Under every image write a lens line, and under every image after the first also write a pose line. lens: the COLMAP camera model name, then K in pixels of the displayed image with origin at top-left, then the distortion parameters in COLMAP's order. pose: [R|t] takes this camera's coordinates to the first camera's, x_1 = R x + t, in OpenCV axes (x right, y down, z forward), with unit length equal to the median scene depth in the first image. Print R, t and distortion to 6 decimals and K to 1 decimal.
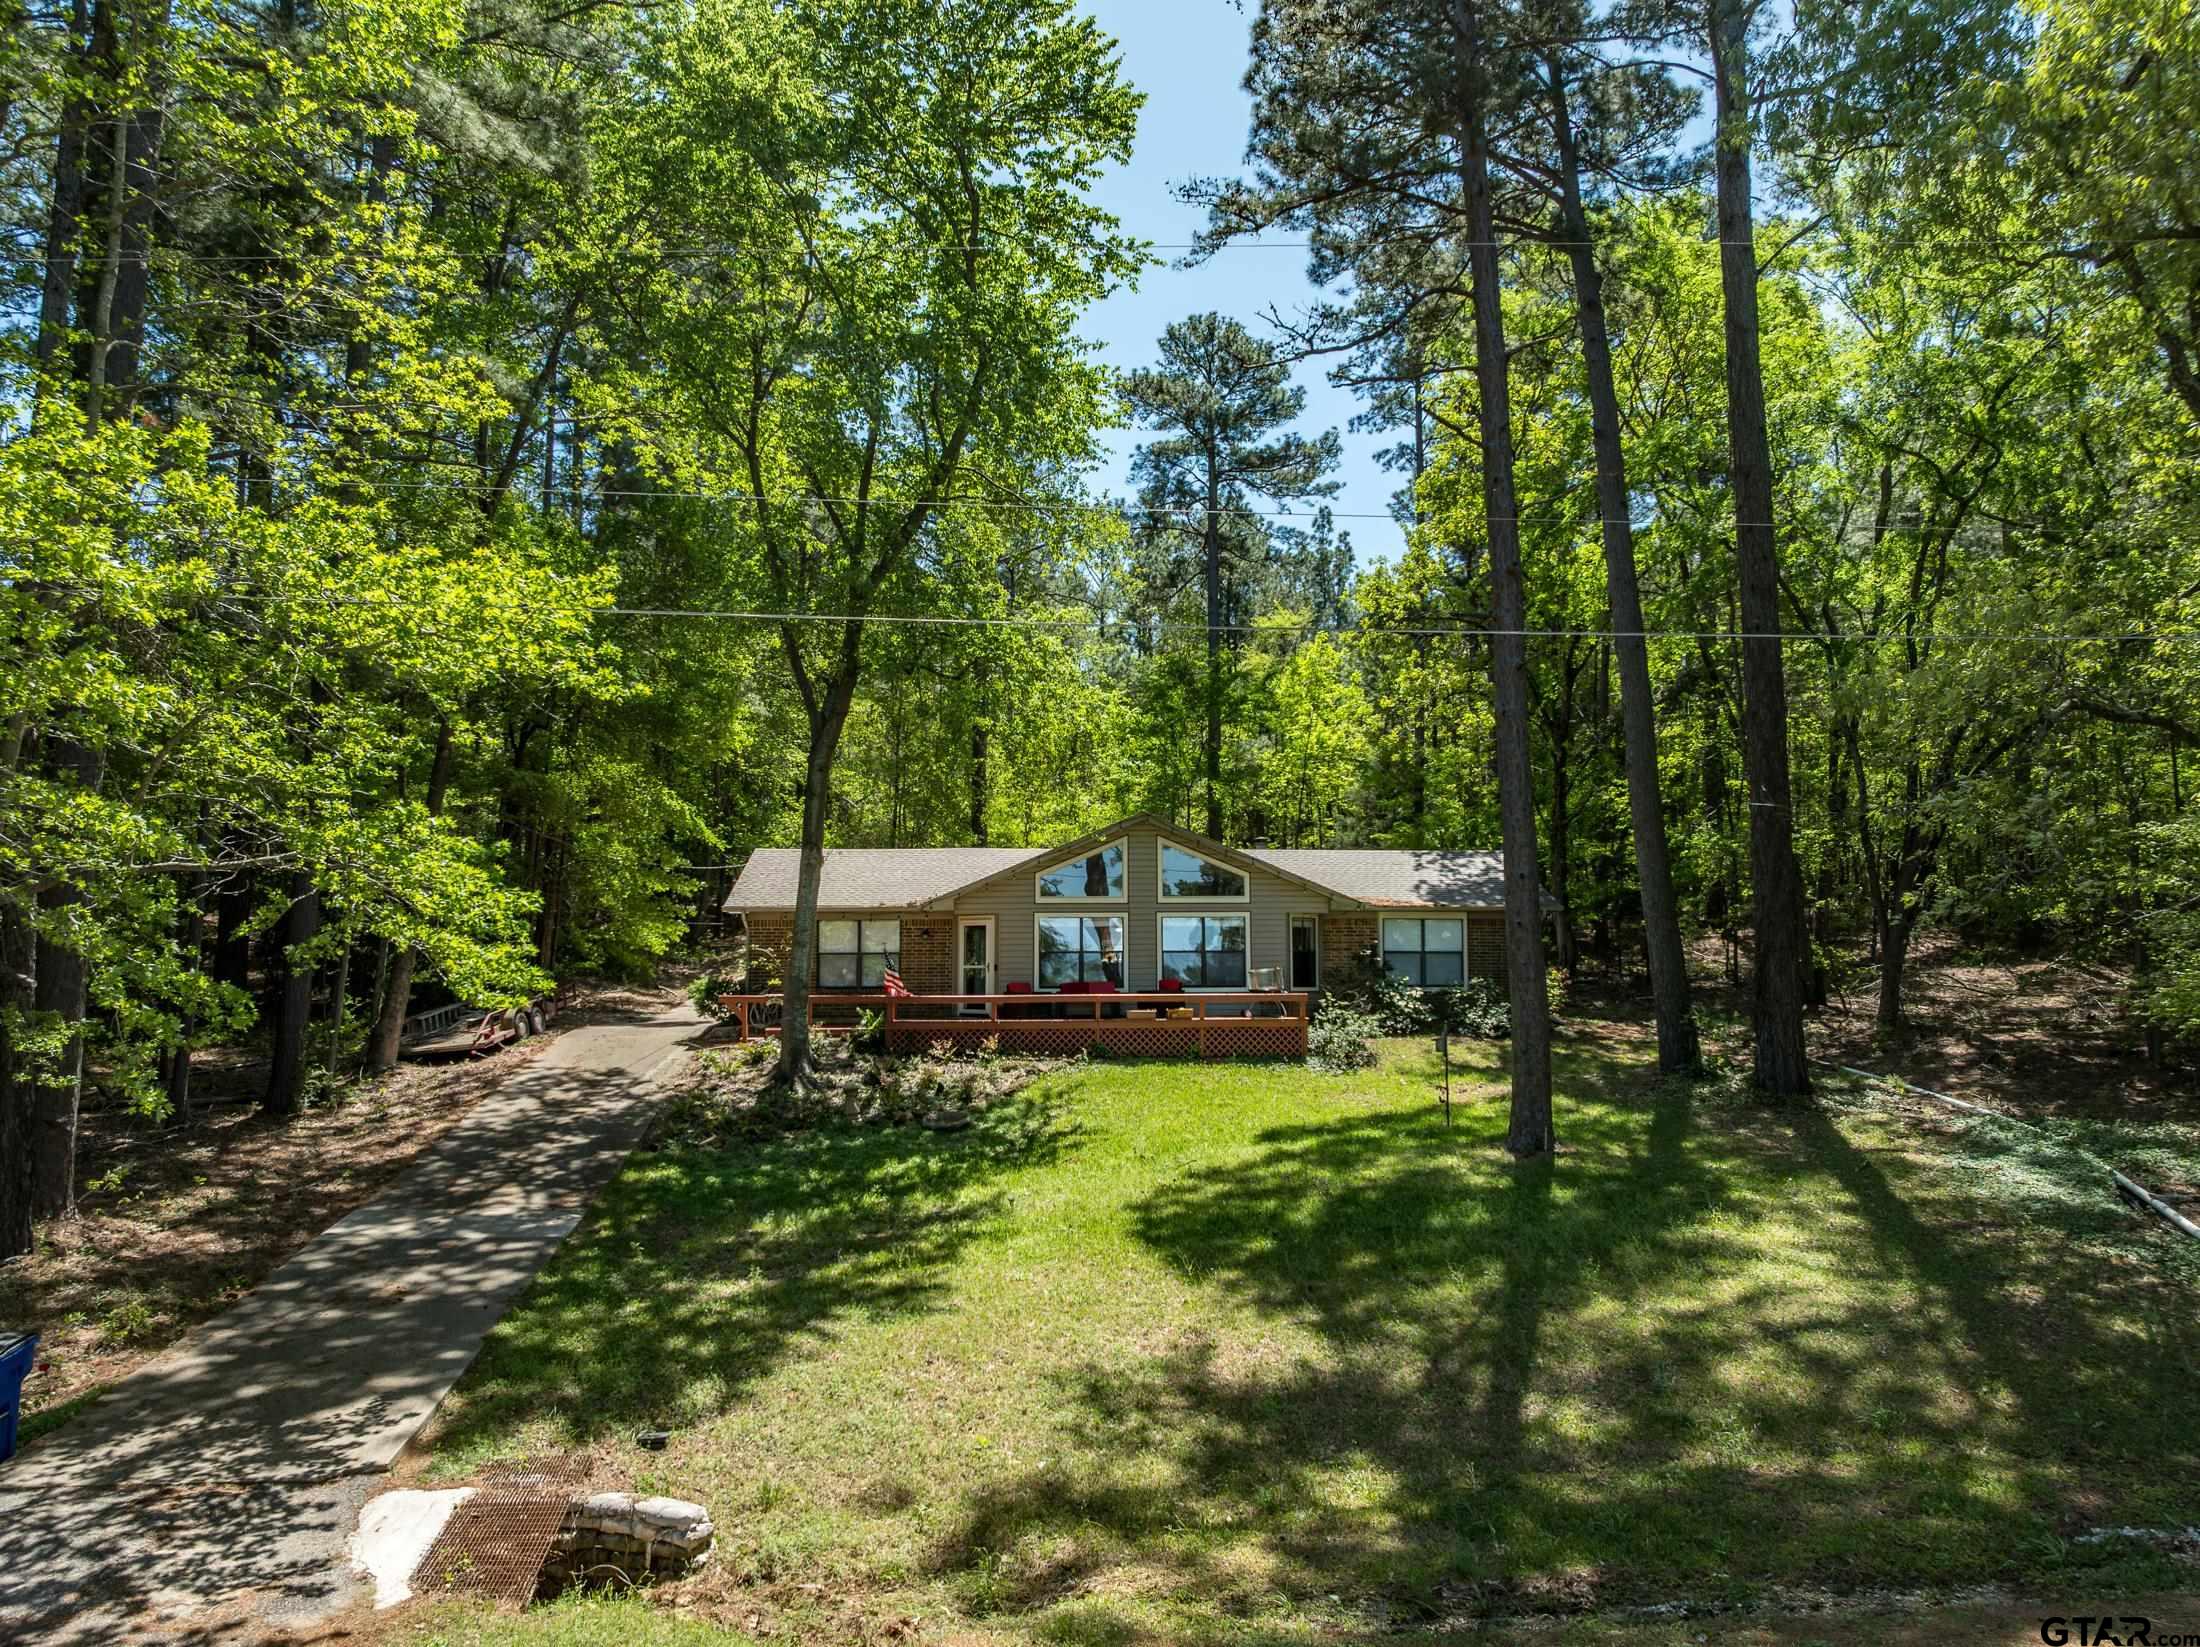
lens RADIAL K [[1544.7, 0, 1095.2], [0, 1544.7, 828.7], [0, 0, 1]] dist [-0.045363, 0.013834]
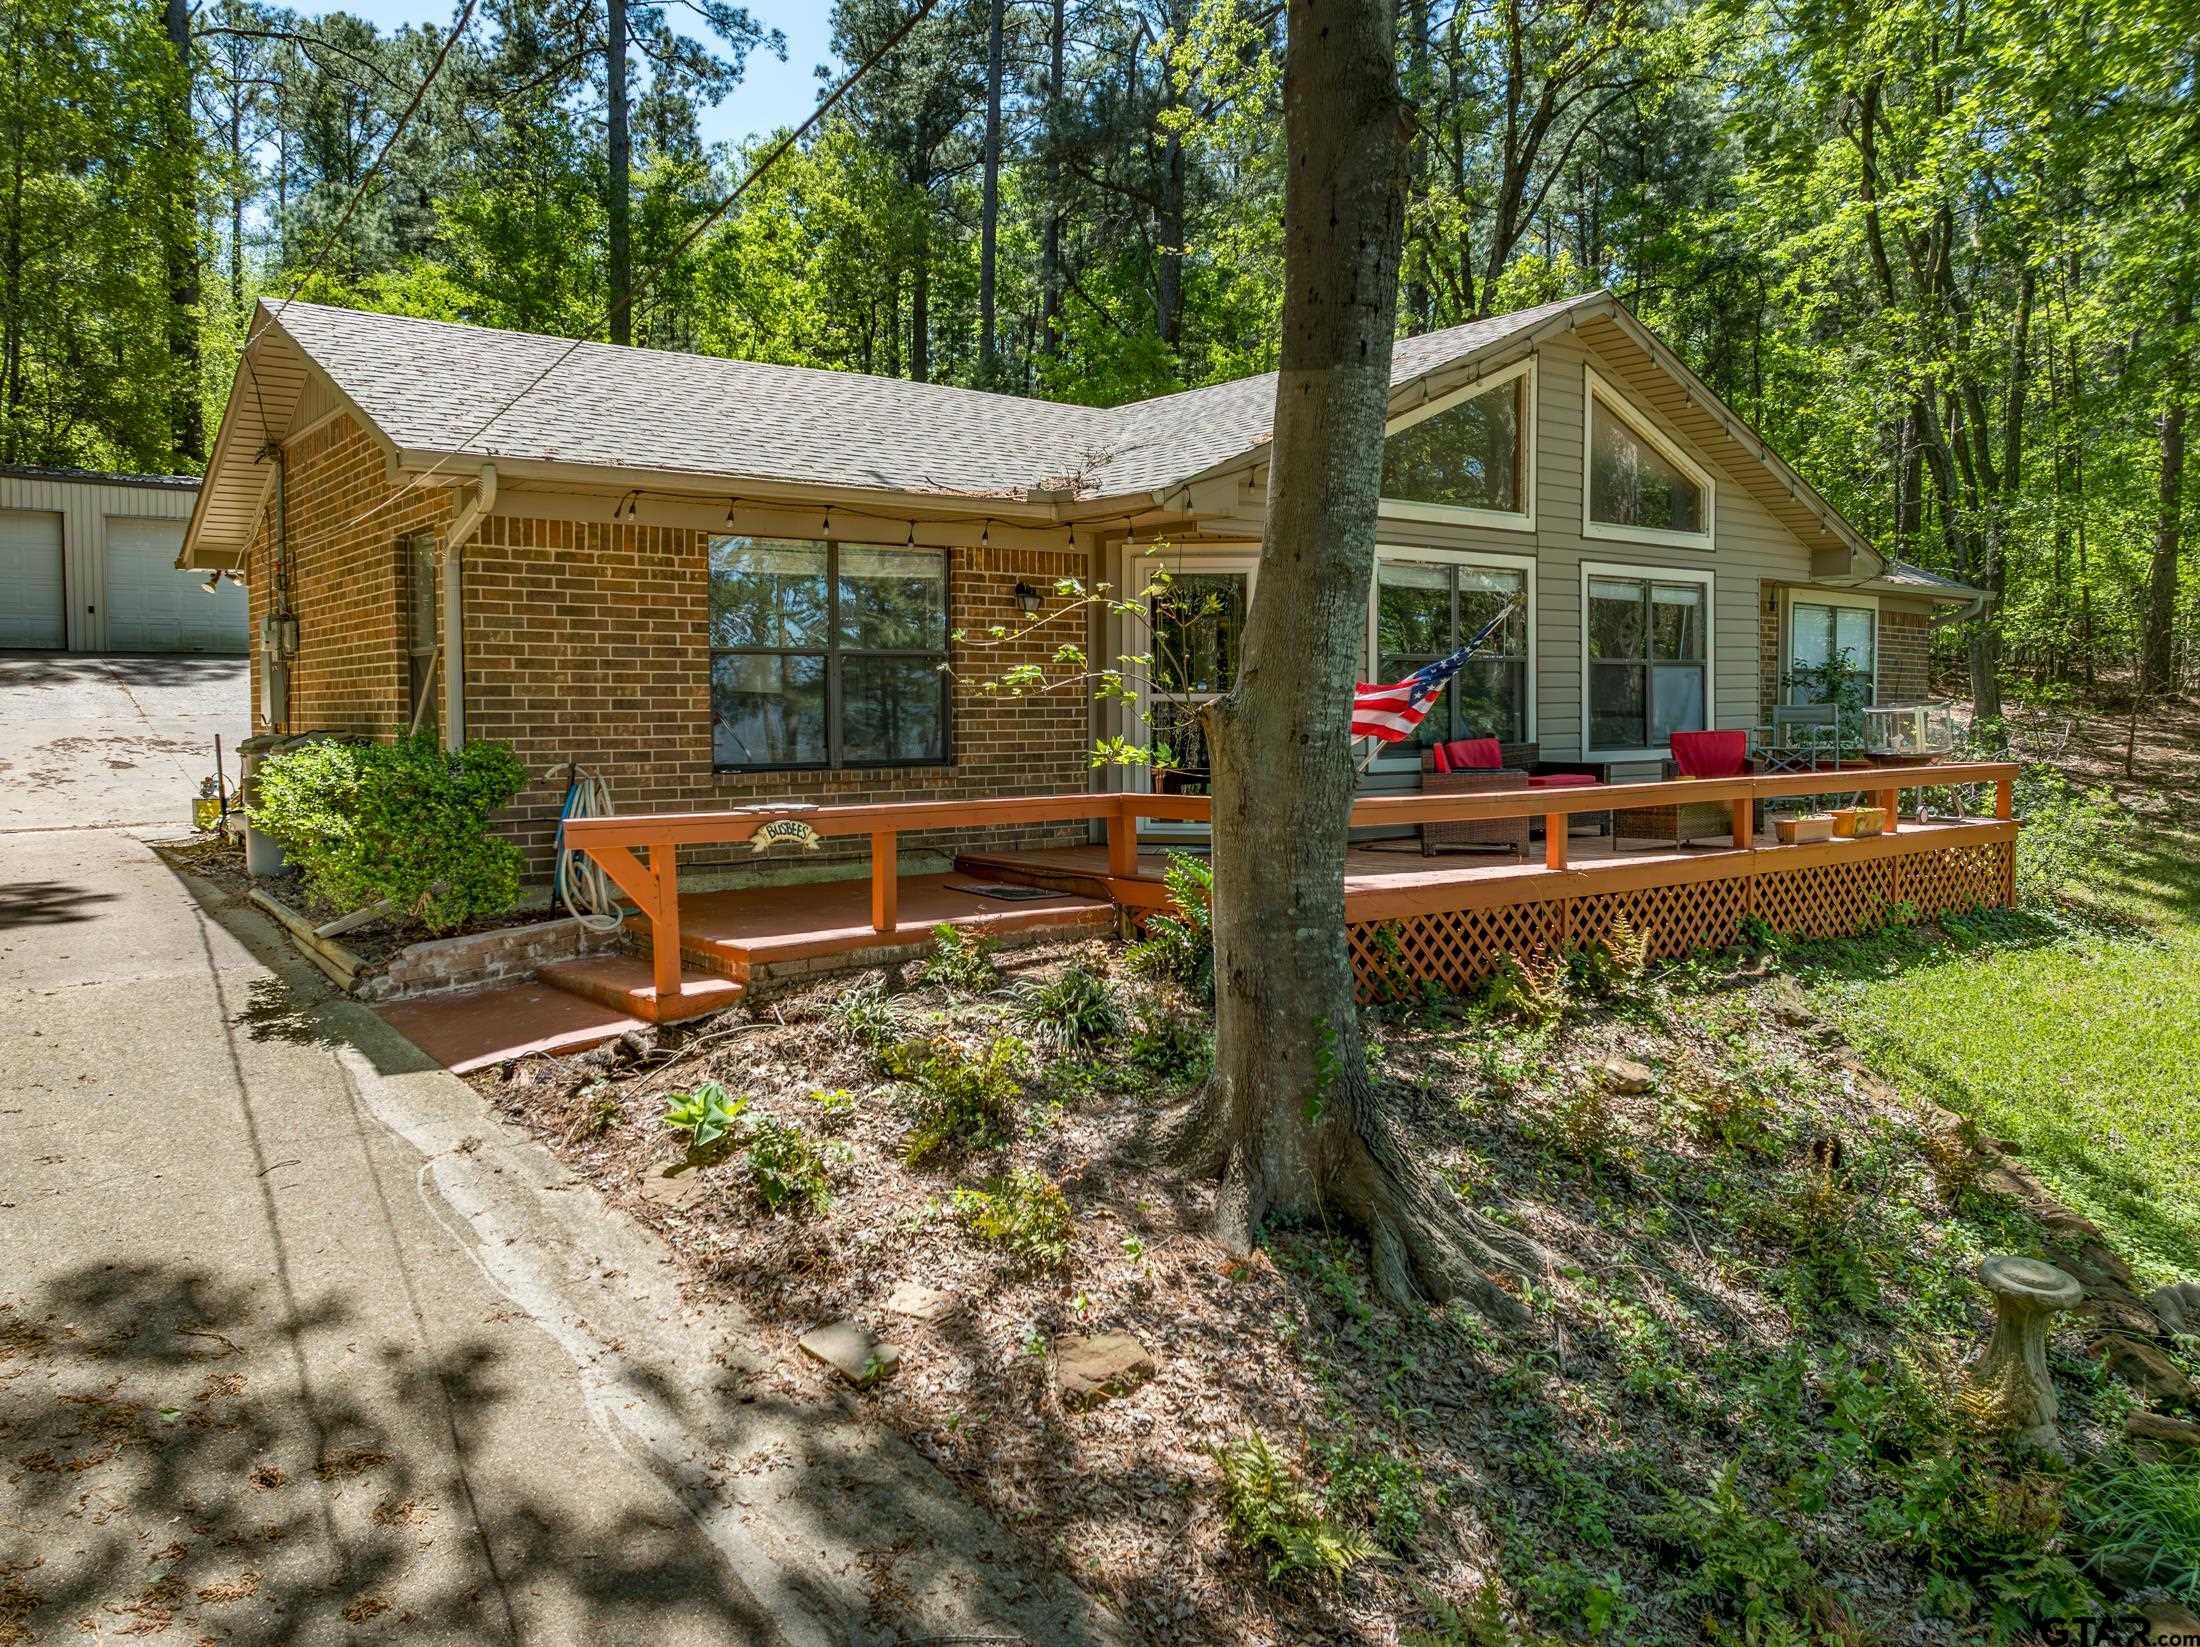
lens RADIAL K [[1646.7, 0, 1105.4], [0, 1646.7, 814.7], [0, 0, 1]] dist [-0.046149, 0.000805]
pose [[0.818978, -0.039427, 0.572468, -0.295856], [-0.047159, 0.989637, 0.135625, 0.066161], [-0.571883, -0.138071, 0.808632, 0.709299]]
